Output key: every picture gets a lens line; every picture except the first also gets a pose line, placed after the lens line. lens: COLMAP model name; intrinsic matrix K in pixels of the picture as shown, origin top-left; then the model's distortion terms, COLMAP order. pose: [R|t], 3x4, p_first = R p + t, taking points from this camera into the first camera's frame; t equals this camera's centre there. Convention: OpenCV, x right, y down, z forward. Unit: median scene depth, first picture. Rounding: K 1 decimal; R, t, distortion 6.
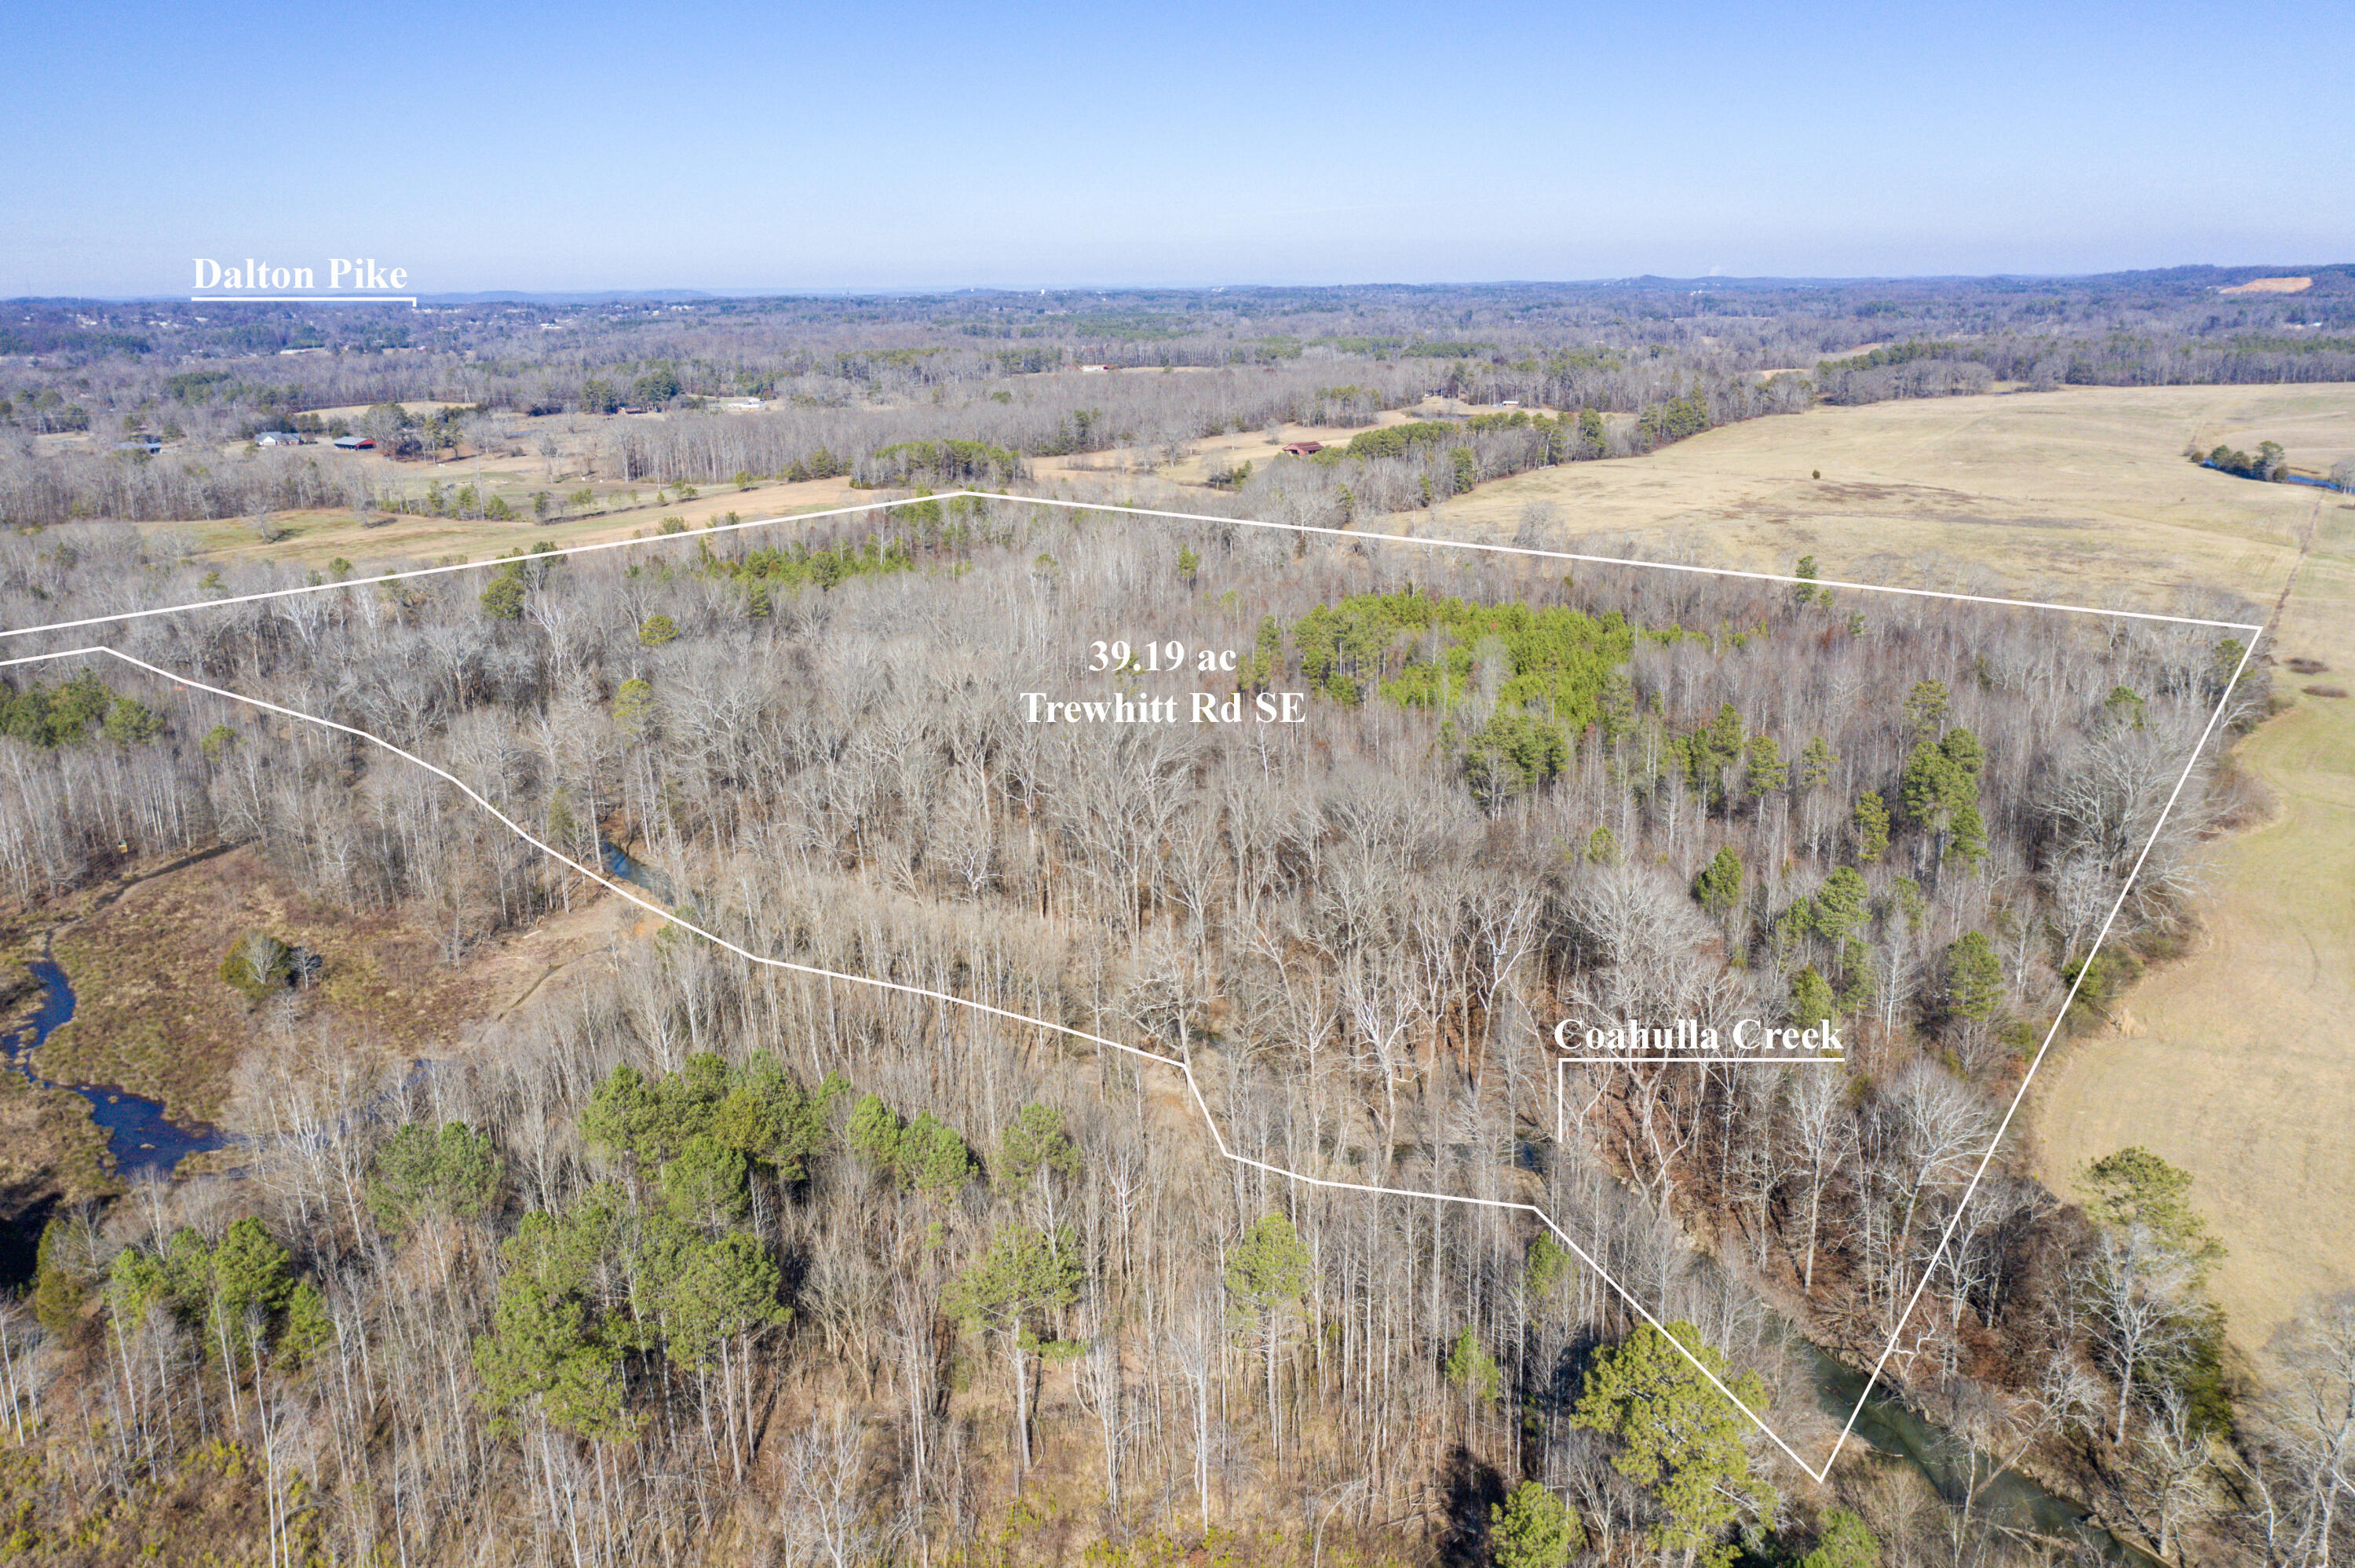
lens RADIAL K [[1864.3, 0, 1180.1], [0, 1864.3, 769.3], [0, 0, 1]] dist [-0.004774, 0.000101]
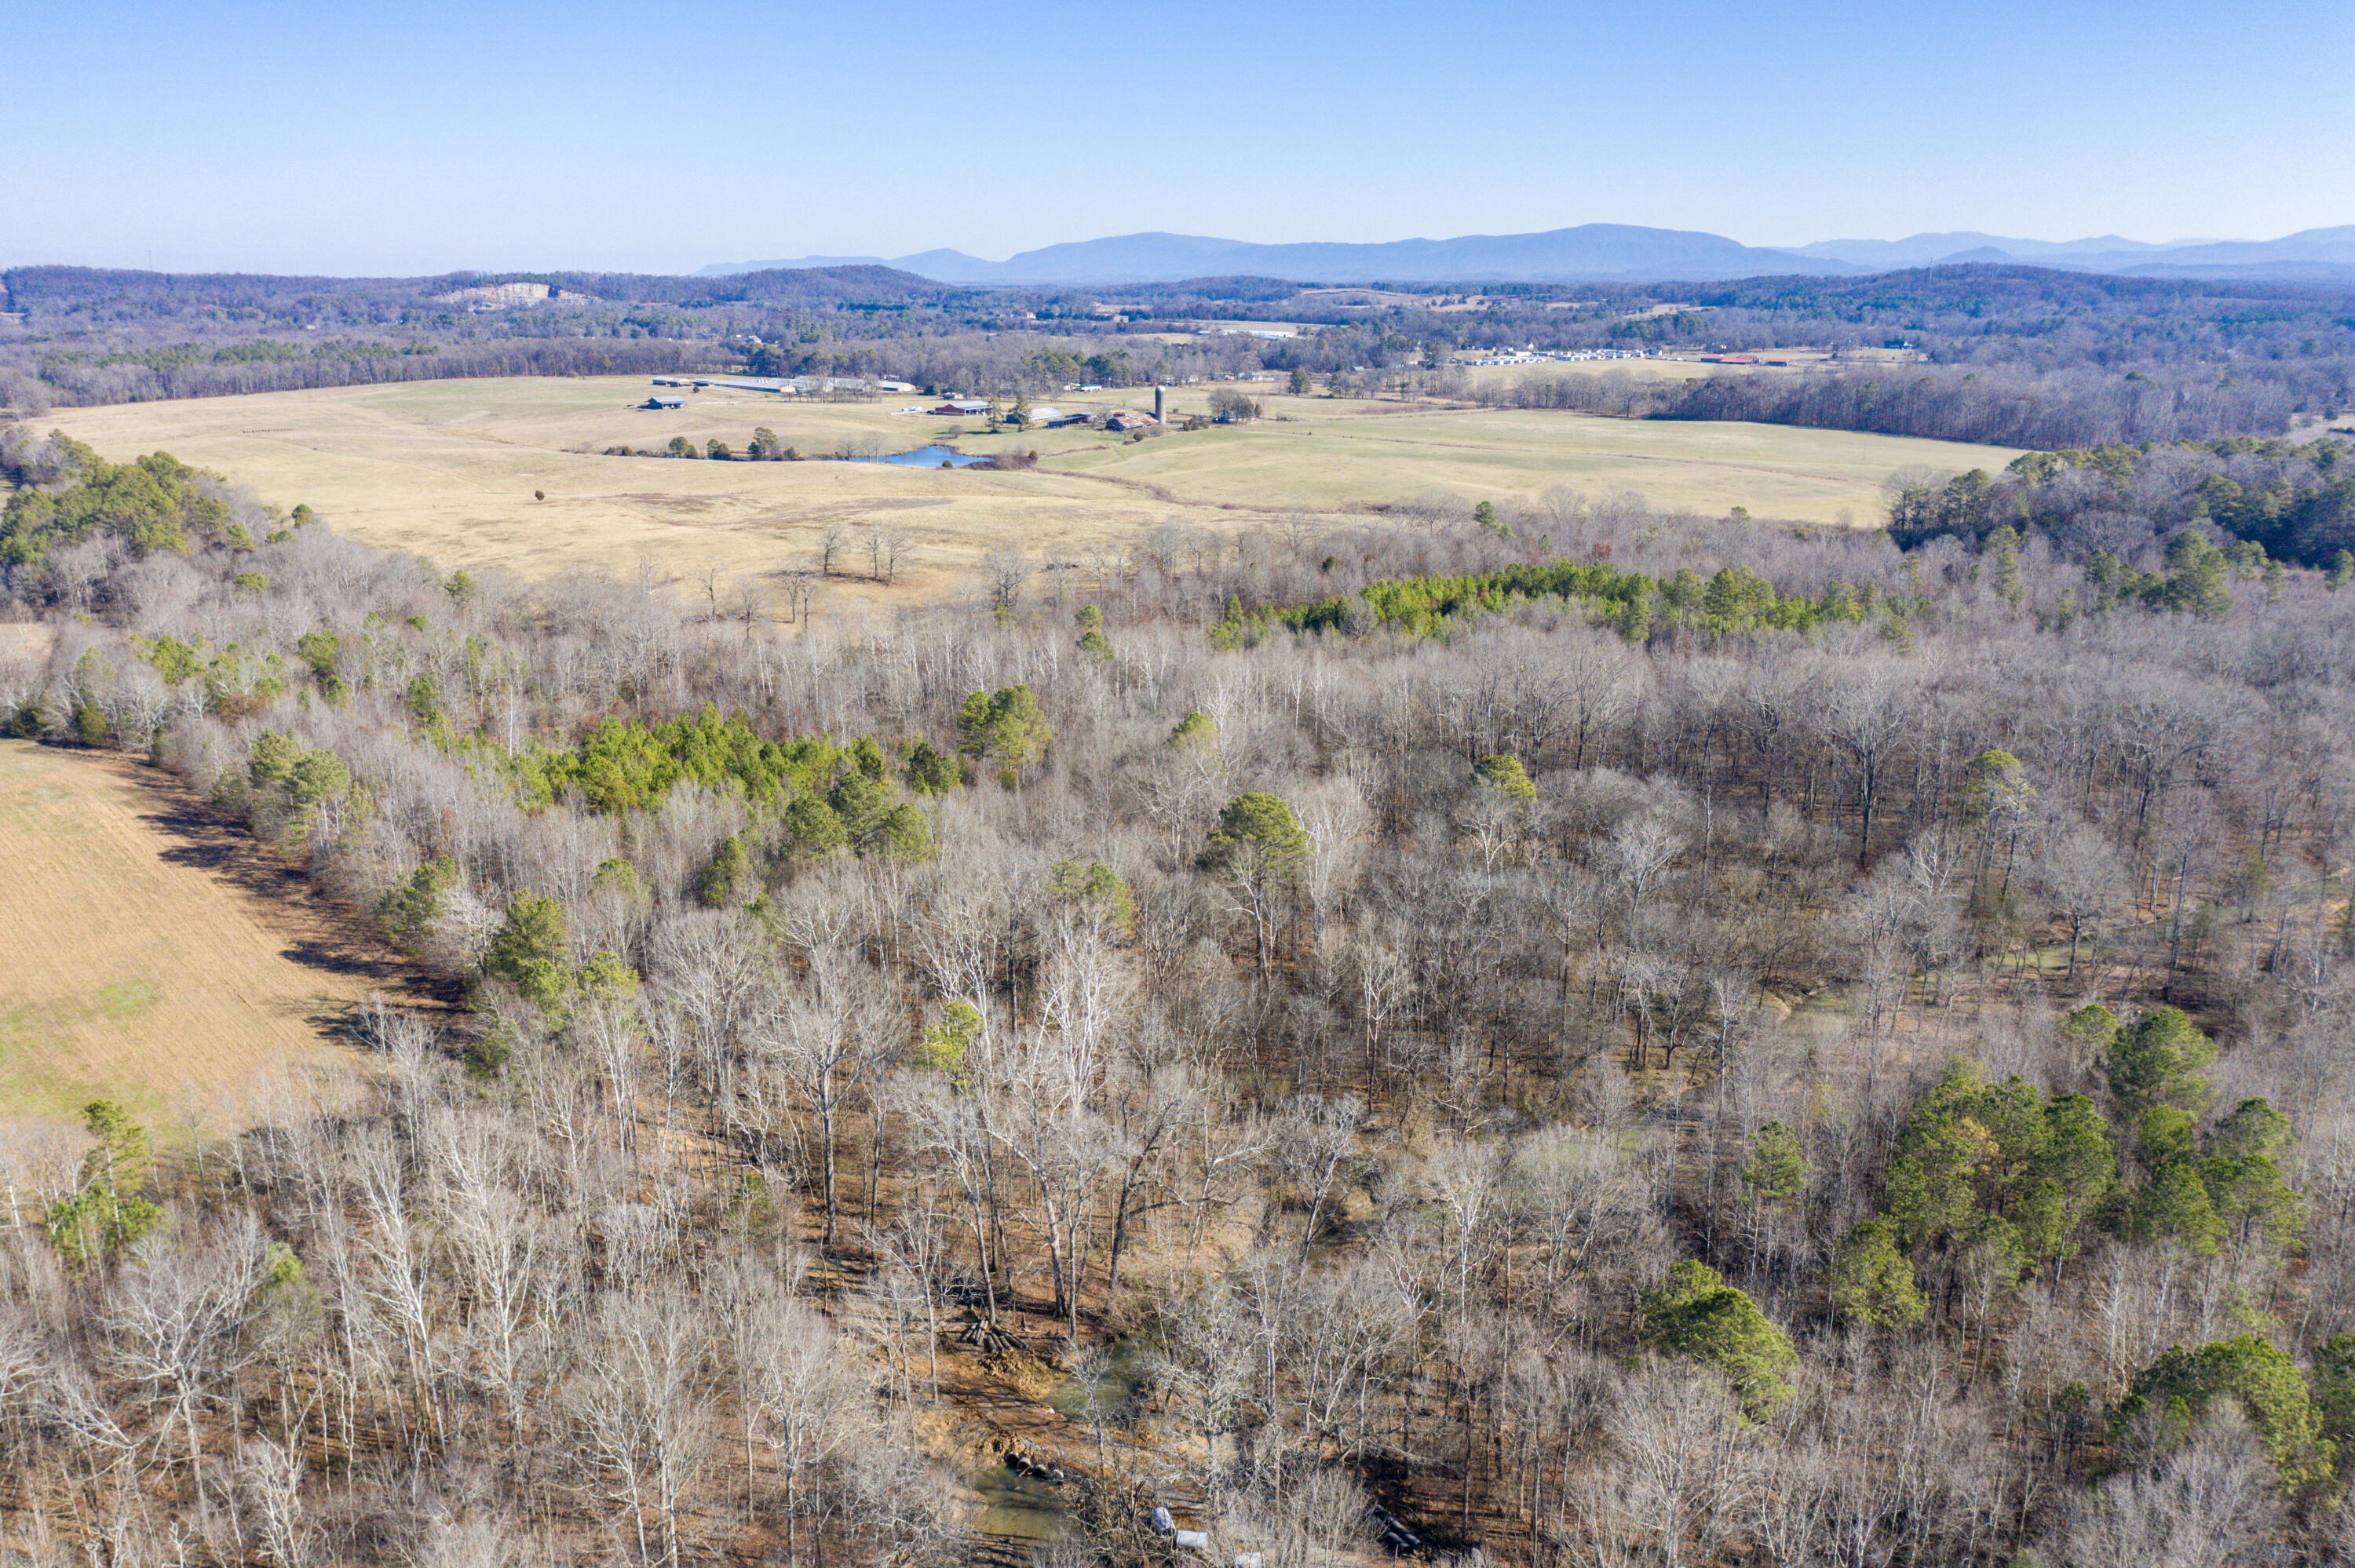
lens RADIAL K [[1864.3, 0, 1167.7], [0, 1864.3, 784.2], [0, 0, 1]] dist [-0.004774, 0.000101]
pose [[0.224989, -0.241064, 0.944070, -0.499346], [0.245138, 0.951750, 0.184605, -0.118885], [-0.943020, 0.189893, 0.273228, 0.499320]]
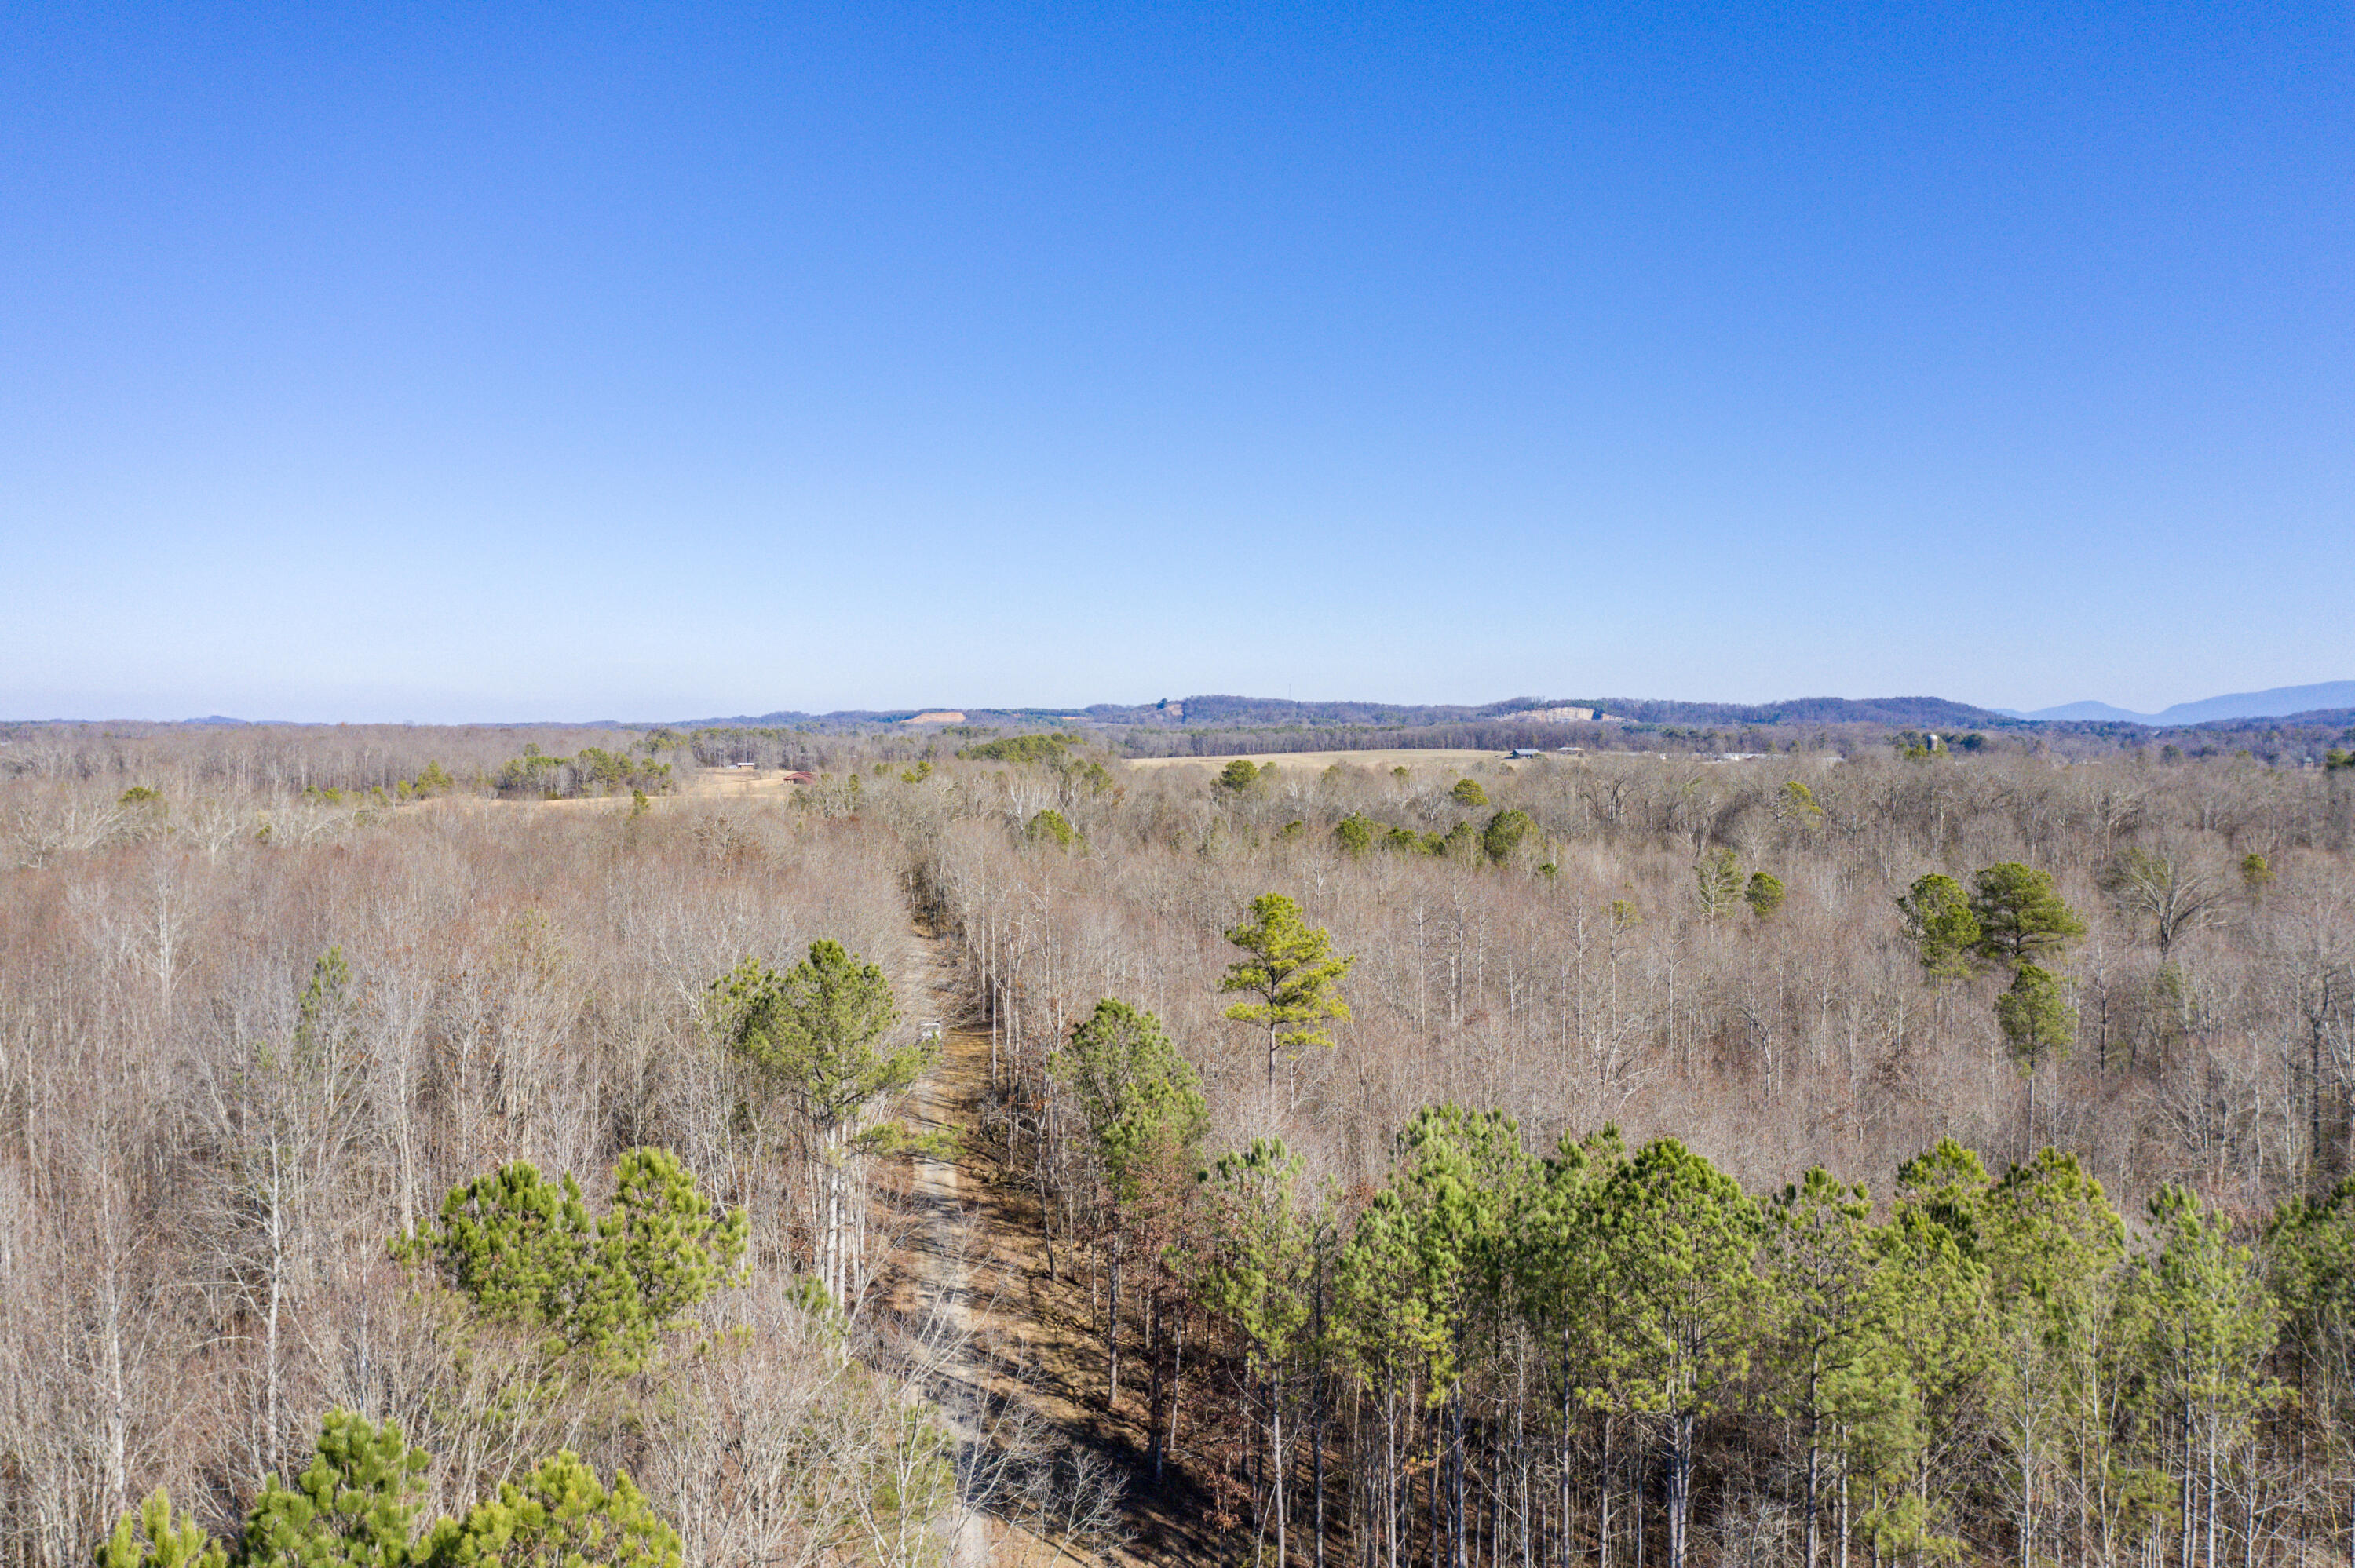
lens RADIAL K [[1864.3, 0, 1183.1], [0, 1864.3, 780.9], [0, 0, 1]] dist [-0.004774, 0.000101]
pose [[0.717948, -0.000592, 0.696097, -0.588559], [0.162719, 0.972437, -0.166999, 0.035303], [-0.676812, 0.233165, 0.698255, 0.210044]]
